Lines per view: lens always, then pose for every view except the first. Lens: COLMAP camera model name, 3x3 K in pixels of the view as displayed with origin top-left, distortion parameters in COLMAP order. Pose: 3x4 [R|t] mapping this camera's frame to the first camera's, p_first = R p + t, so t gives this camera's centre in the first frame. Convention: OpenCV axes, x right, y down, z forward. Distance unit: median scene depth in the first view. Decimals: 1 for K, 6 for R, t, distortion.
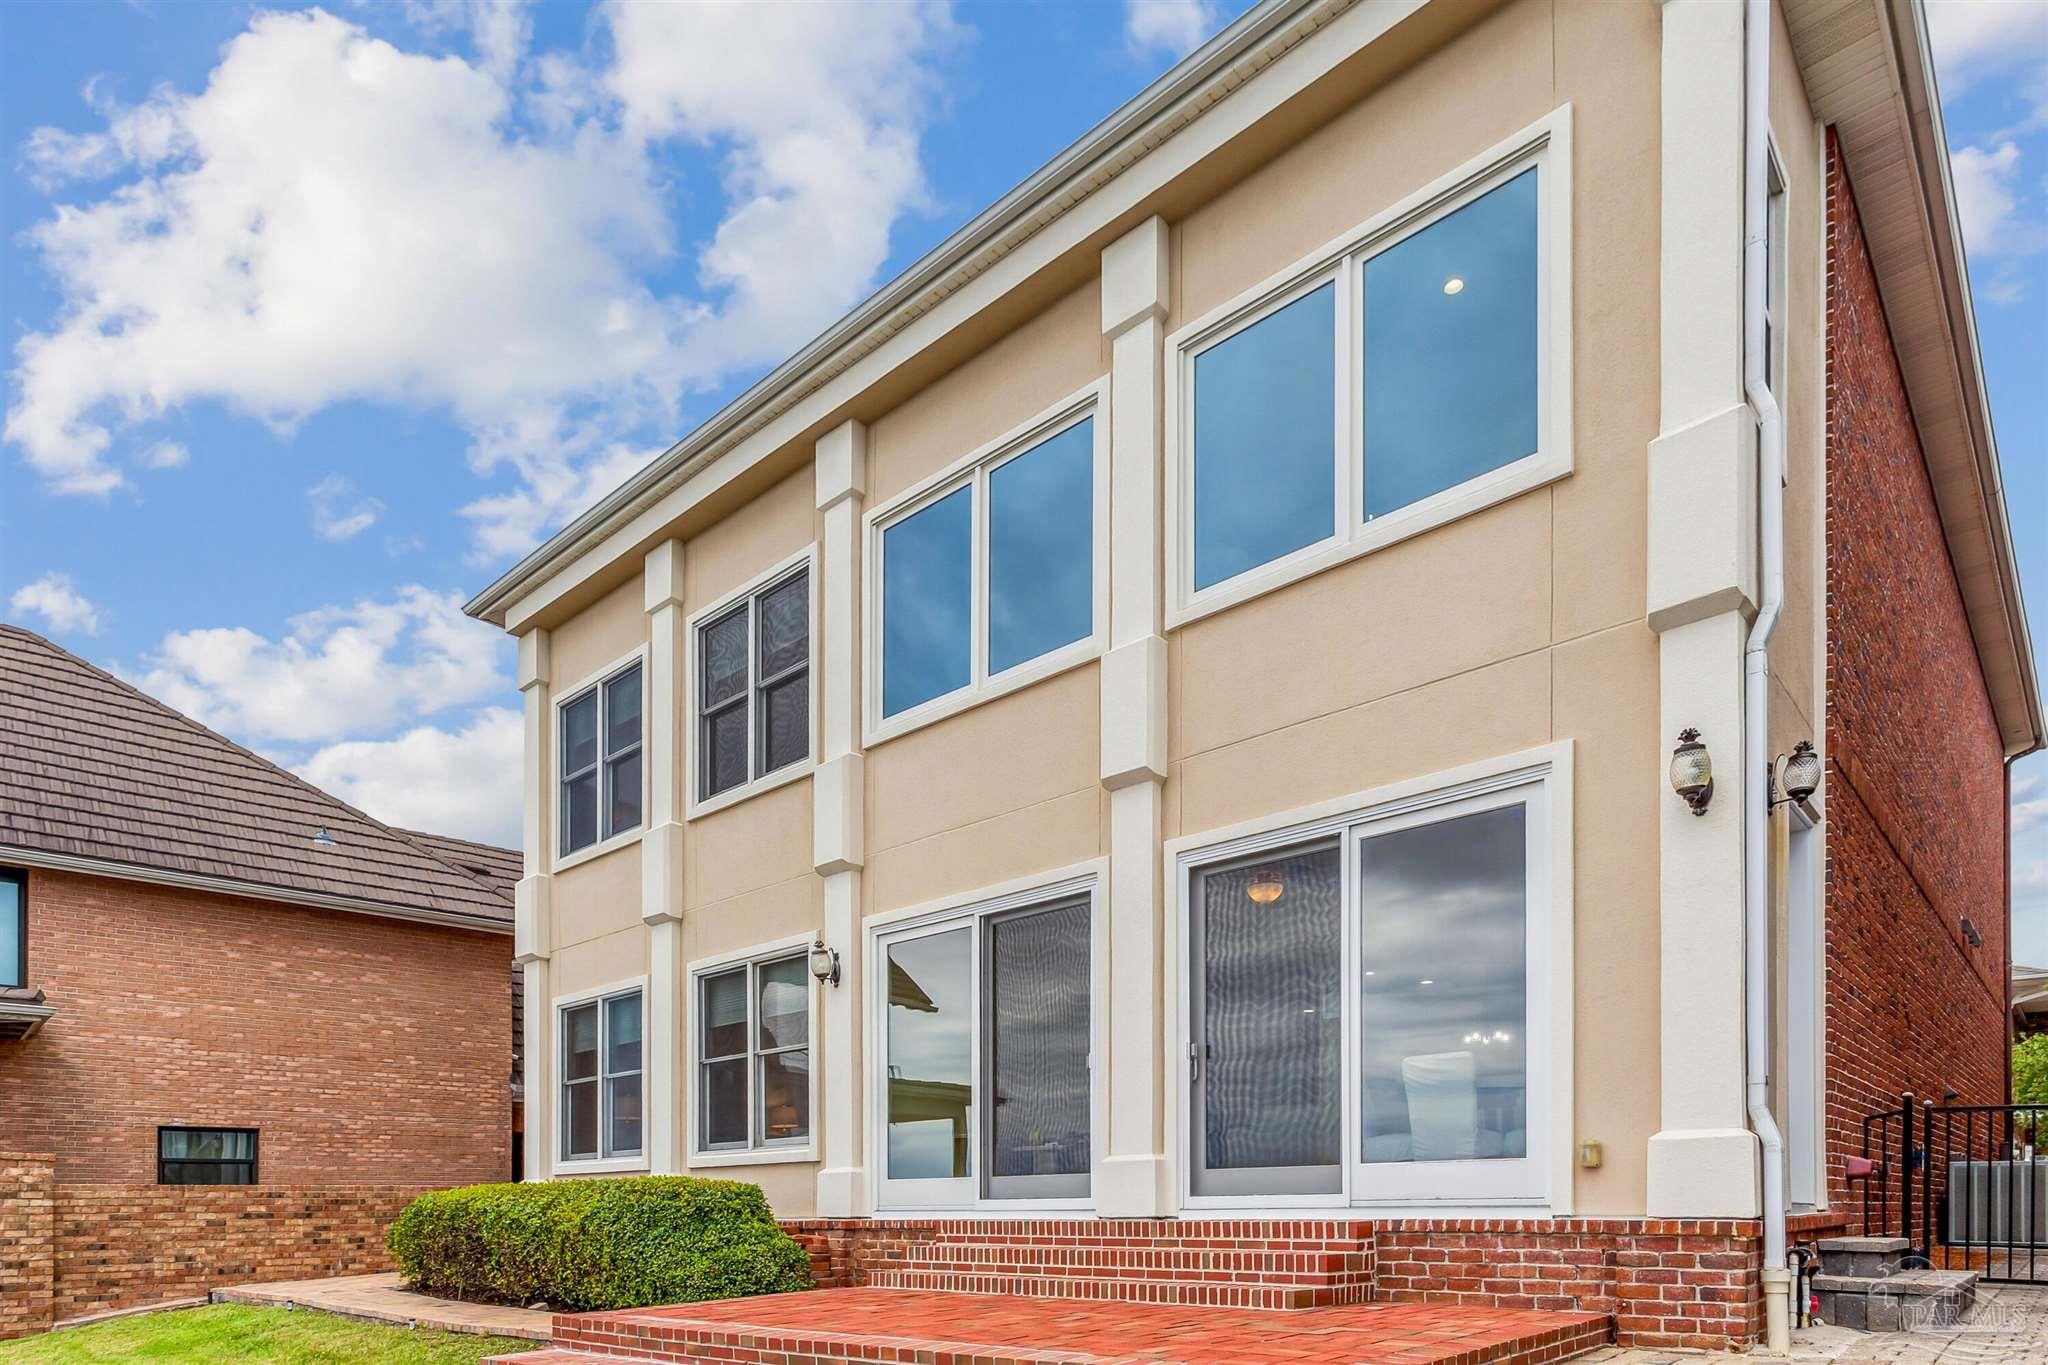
lens RADIAL K [[990.1, 0, 1023.8], [0, 990.1, 682.9], [0, 0, 1]] dist [-0.014553, 0.001658]
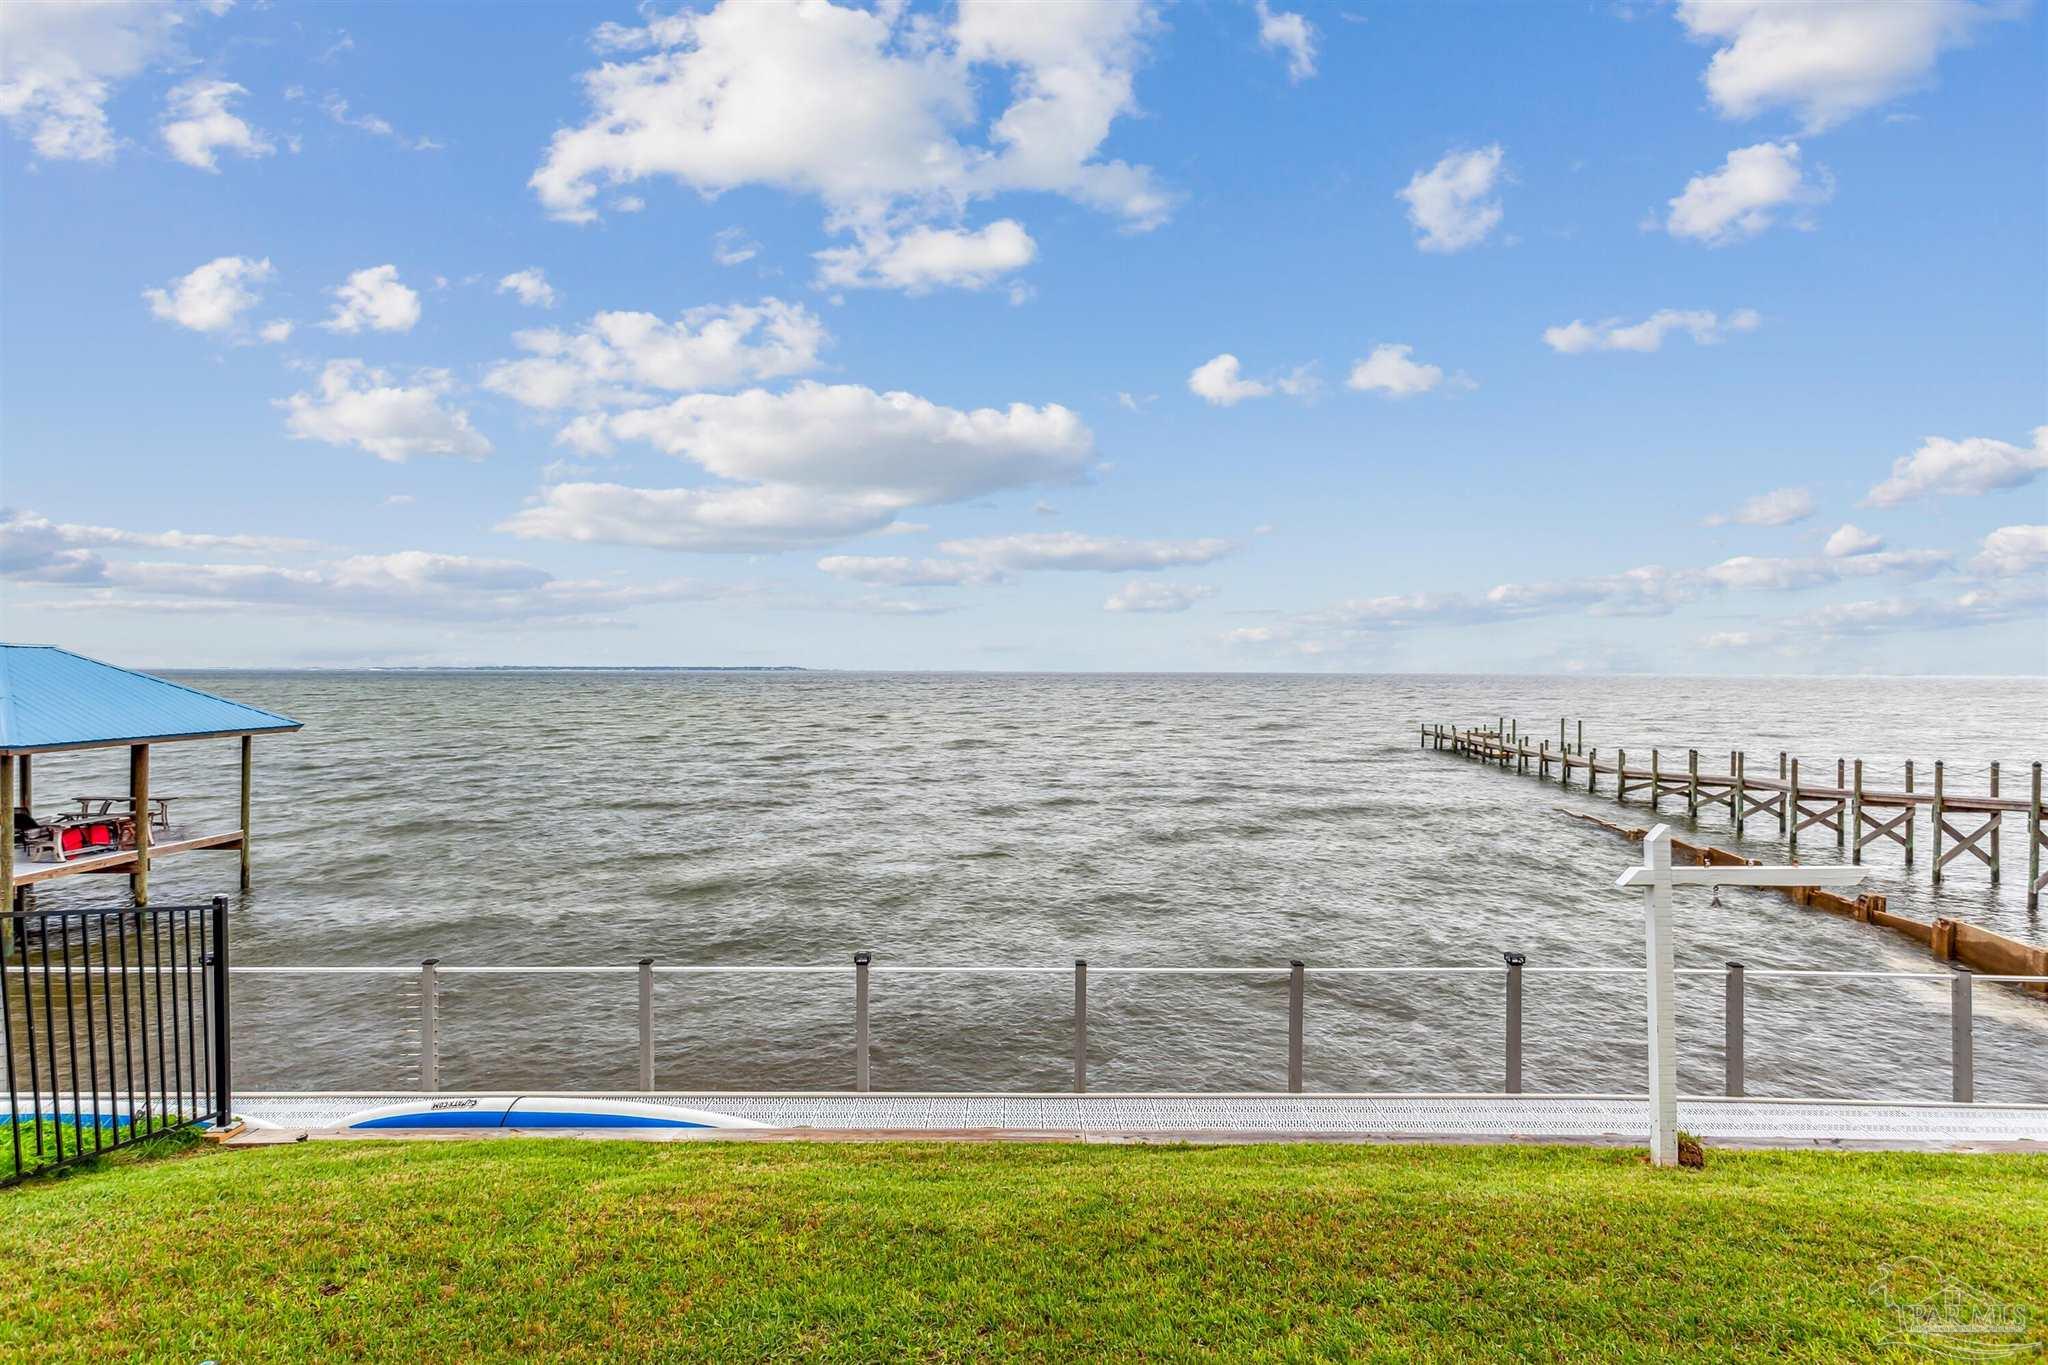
lens RADIAL K [[990.1, 0, 1020.5], [0, 990.1, 682.3], [0, 0, 1]] dist [-0.014553, 0.001658]
pose [[0.981334, 0.124564, -0.146515, 0.061597], [-0.068743, 0.938749, 0.337676, -0.114124], [0.179603, -0.321301, 0.929789, -0.713835]]
